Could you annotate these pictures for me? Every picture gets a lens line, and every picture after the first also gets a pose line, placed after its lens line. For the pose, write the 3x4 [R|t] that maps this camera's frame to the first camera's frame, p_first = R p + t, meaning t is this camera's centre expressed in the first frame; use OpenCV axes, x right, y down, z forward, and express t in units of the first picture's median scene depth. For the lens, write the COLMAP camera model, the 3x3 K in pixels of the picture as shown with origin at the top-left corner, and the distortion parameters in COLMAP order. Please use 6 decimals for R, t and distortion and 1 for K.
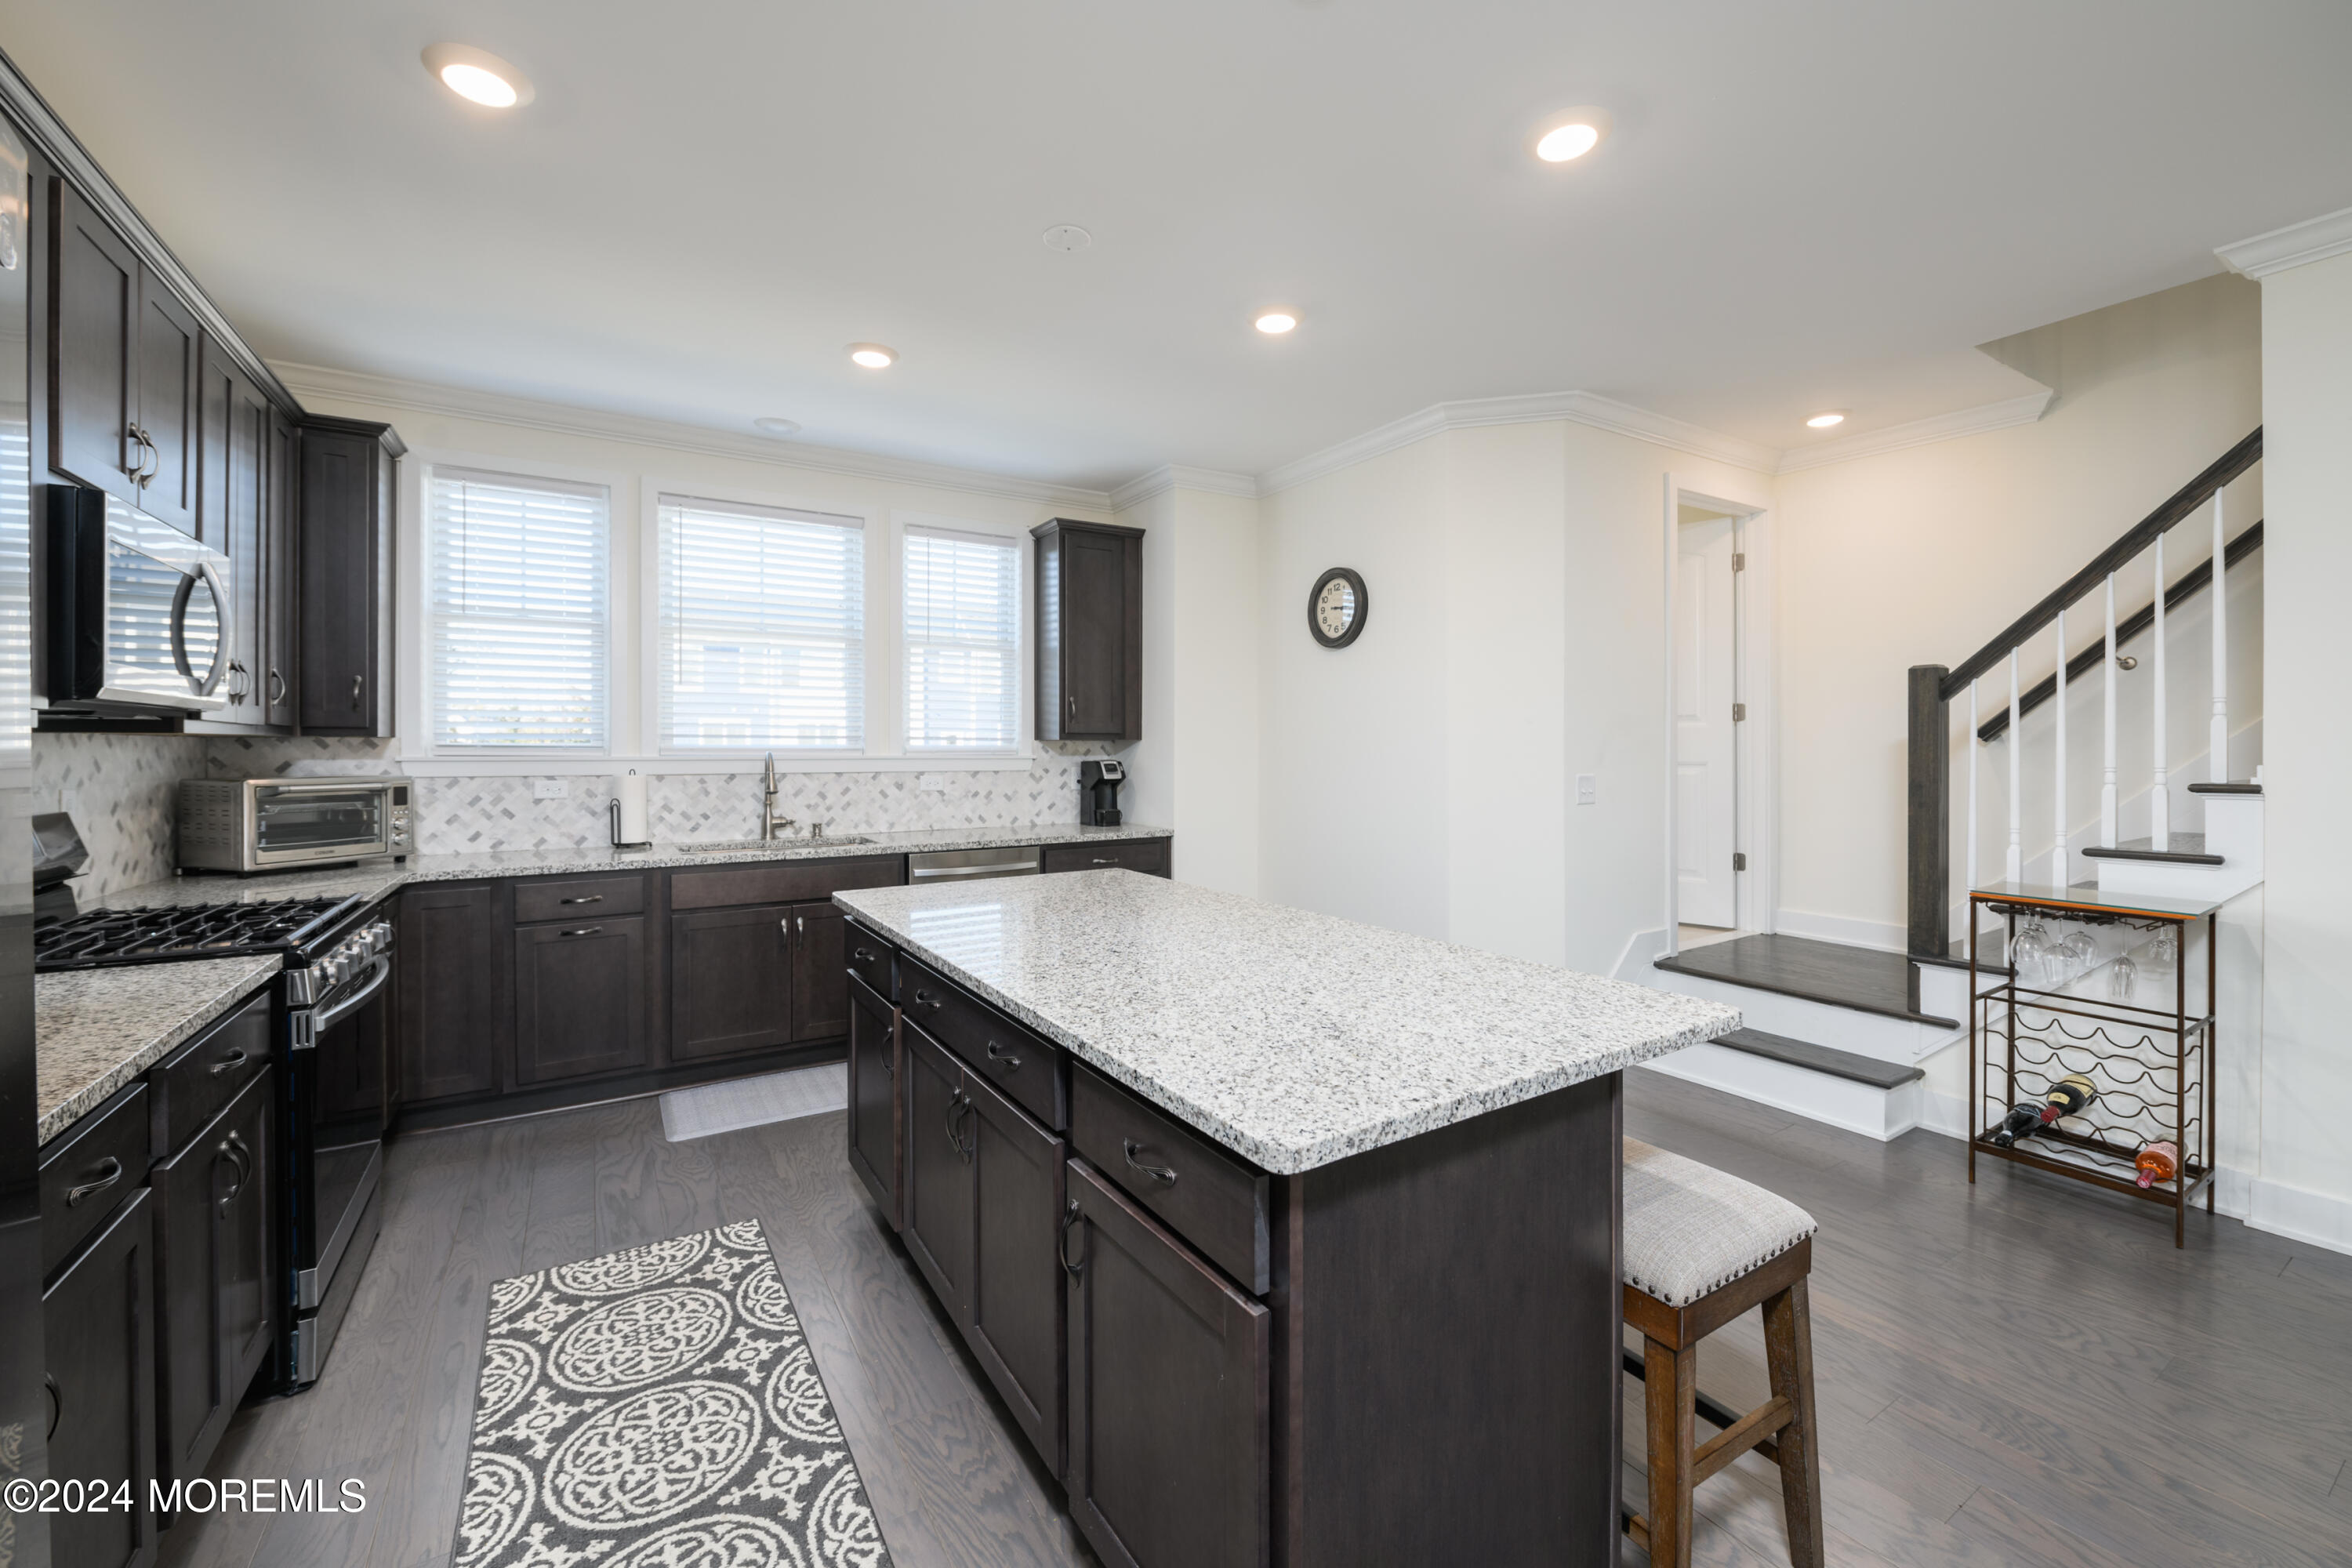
lens RADIAL K [[937.3, 0, 1166.1], [0, 937.3, 768.4], [0, 0, 1]] dist [-0.000028, -0.006130]
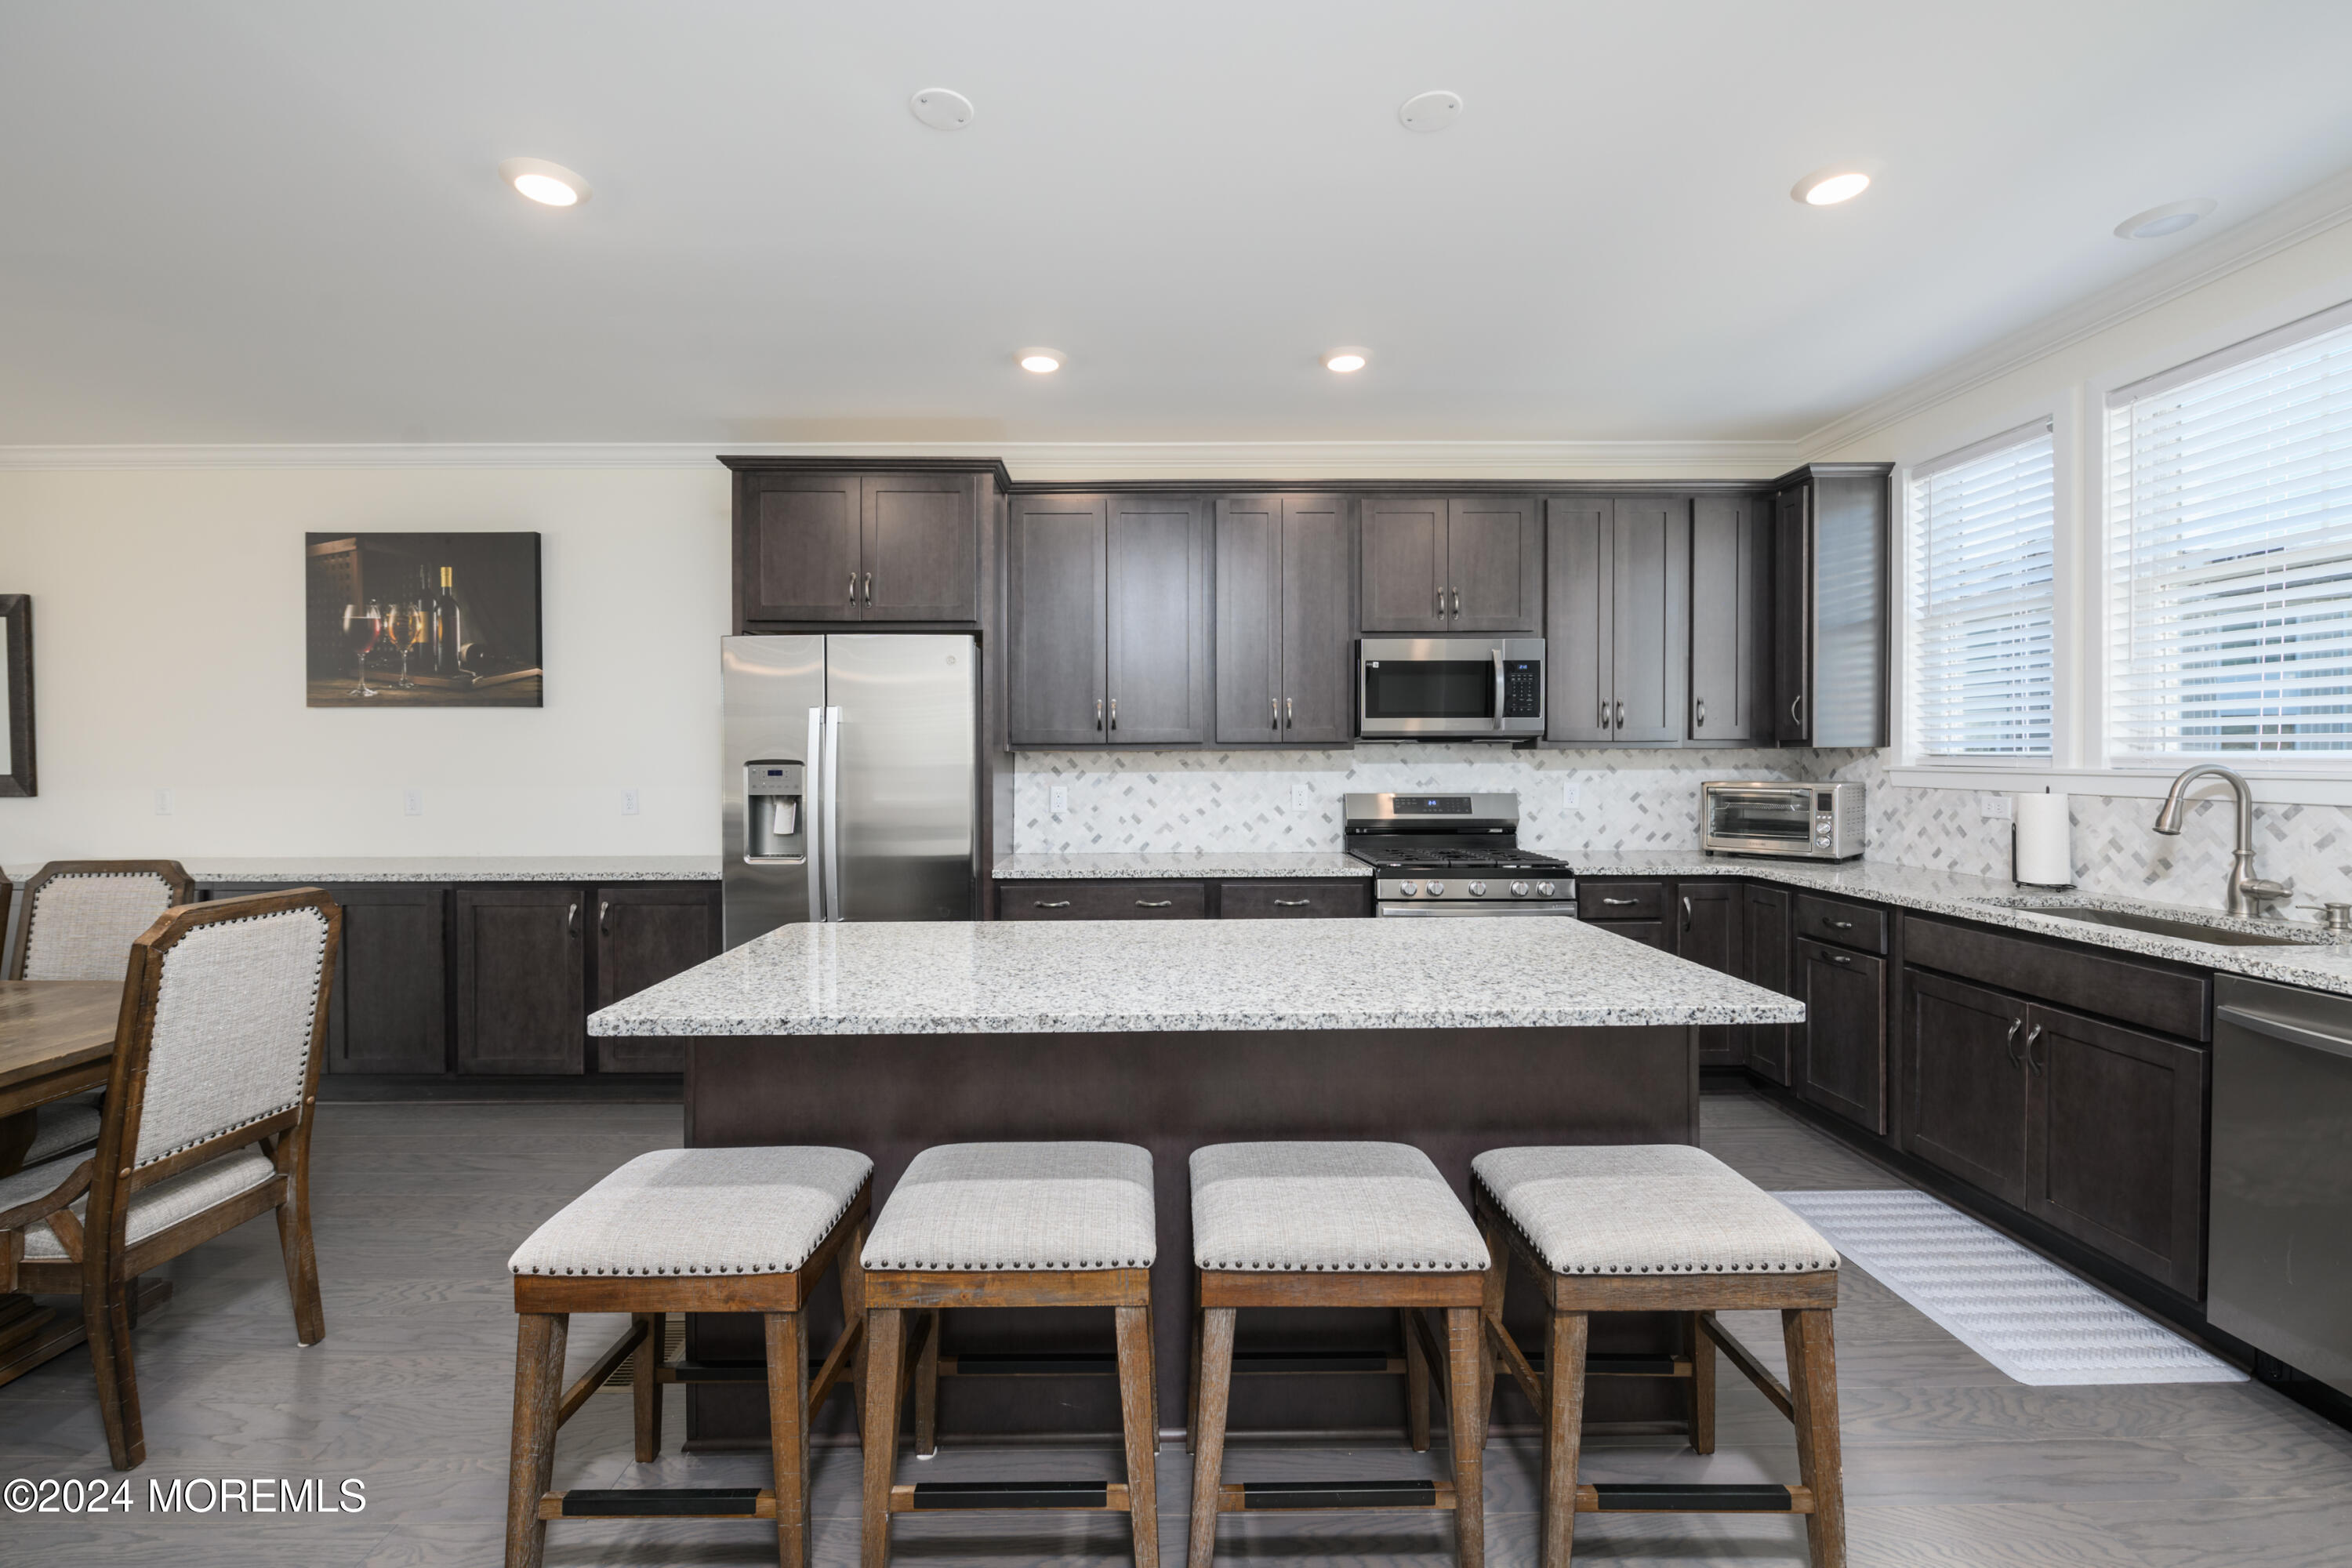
lens RADIAL K [[937.3, 0, 1166.1], [0, 937.3, 768.4], [0, 0, 1]] dist [-0.000028, -0.006130]
pose [[-0.511291, 0.012332, -0.859319, 0.446631], [-0.013941, 0.999646, 0.022641, -0.020993], [0.859295, 0.023556, -0.510938, 0.802711]]
